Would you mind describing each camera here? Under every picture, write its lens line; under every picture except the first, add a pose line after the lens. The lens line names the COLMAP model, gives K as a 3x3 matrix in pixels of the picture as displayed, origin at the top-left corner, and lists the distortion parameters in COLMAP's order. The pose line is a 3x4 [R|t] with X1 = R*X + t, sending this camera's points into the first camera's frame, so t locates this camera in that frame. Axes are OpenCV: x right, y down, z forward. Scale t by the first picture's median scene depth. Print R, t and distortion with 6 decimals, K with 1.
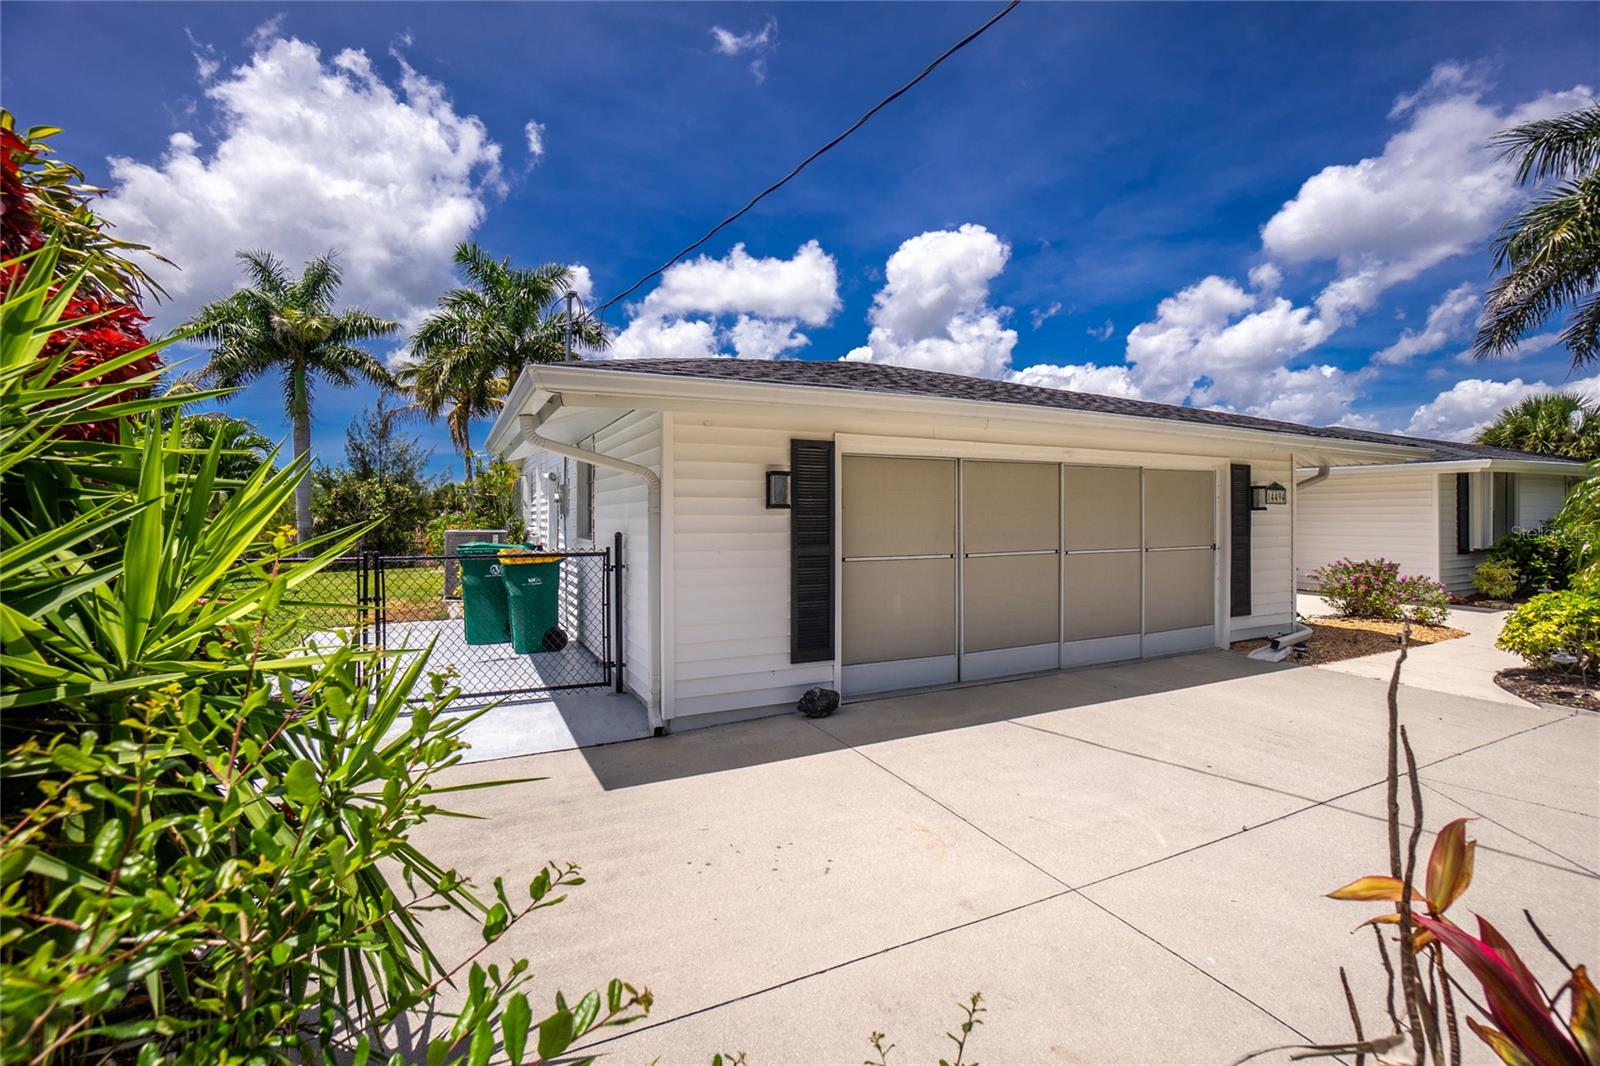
lens RADIAL K [[715.0, 0, 801.6], [0, 715.0, 523.1], [0, 0, 1]] dist [-0.038558, 0.005909]
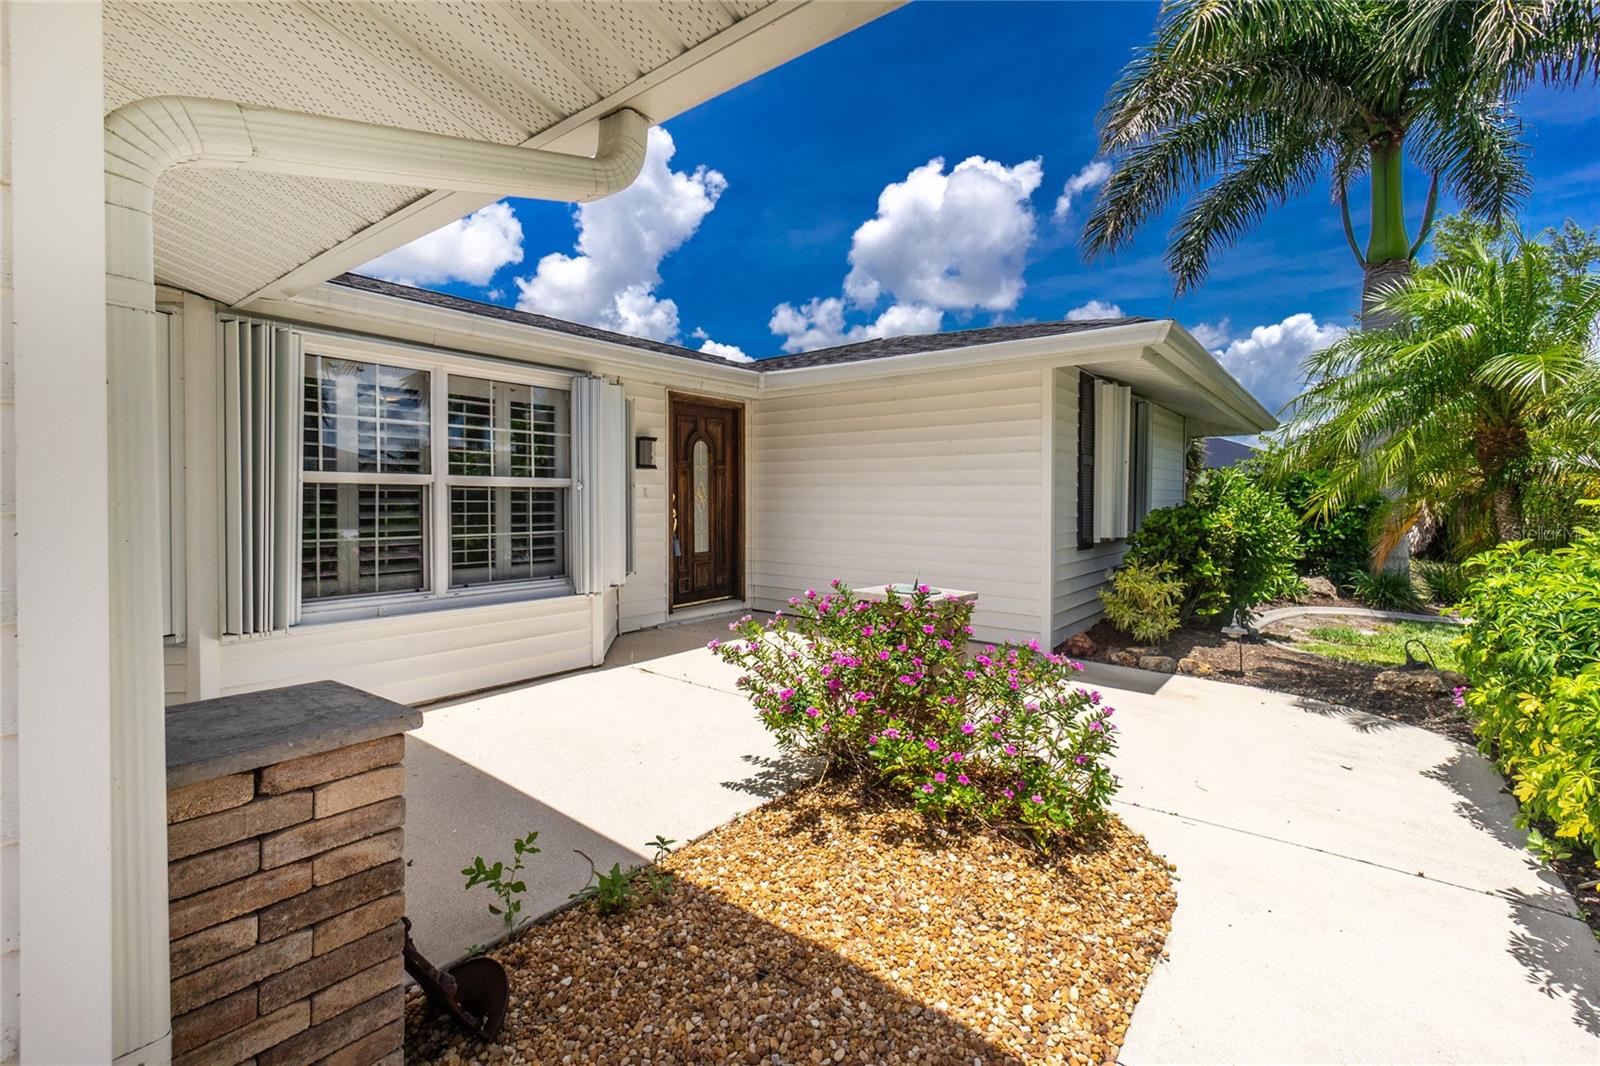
lens RADIAL K [[715.0, 0, 791.3], [0, 715.0, 521.6], [0, 0, 1]] dist [-0.038558, 0.005909]
pose [[0.910376, -0.006903, 0.413725, 0.609001], [-0.004110, 0.999661, 0.025723, 0.012503], [-0.413763, -0.025118, 0.910038, 0.693379]]
